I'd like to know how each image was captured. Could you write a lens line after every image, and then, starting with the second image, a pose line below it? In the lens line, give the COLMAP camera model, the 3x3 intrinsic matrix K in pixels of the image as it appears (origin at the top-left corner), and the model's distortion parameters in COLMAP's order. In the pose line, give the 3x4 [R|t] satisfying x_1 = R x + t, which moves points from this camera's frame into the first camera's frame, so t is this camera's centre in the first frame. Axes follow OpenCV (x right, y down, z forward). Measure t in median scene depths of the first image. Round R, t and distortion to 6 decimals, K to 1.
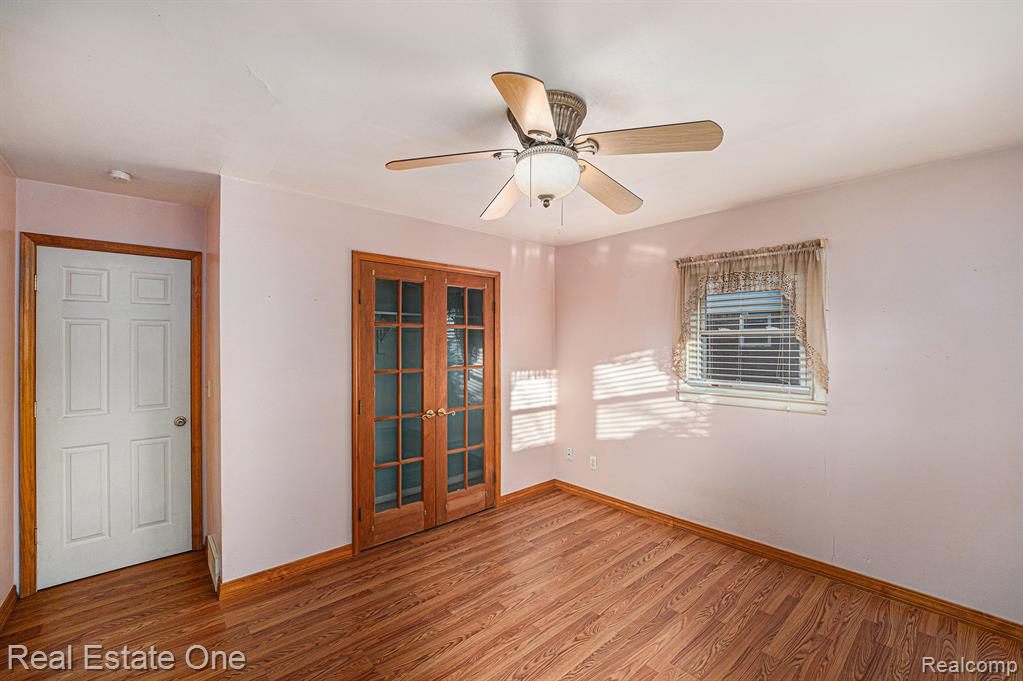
lens RADIAL K [[420.3, 0, 501.7], [0, 420.3, 345.0], [0, 0, 1]] dist [-0.021342, 0.000251]
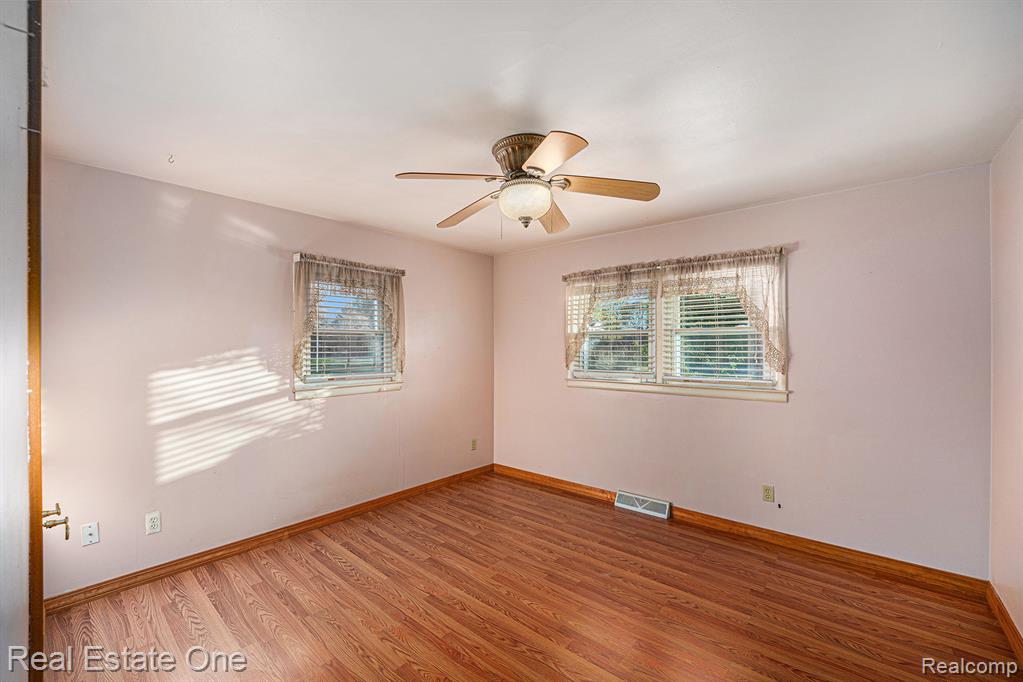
lens RADIAL K [[420.3, 0, 502.8], [0, 420.3, 340.9], [0, 0, 1]] dist [-0.021342, 0.000251]
pose [[-0.129848, 0.003895, 0.991526, -0.573575], [-0.005085, 0.999977, -0.004594, 0.000131], [-0.991521, -0.005639, -0.129825, 0.644902]]
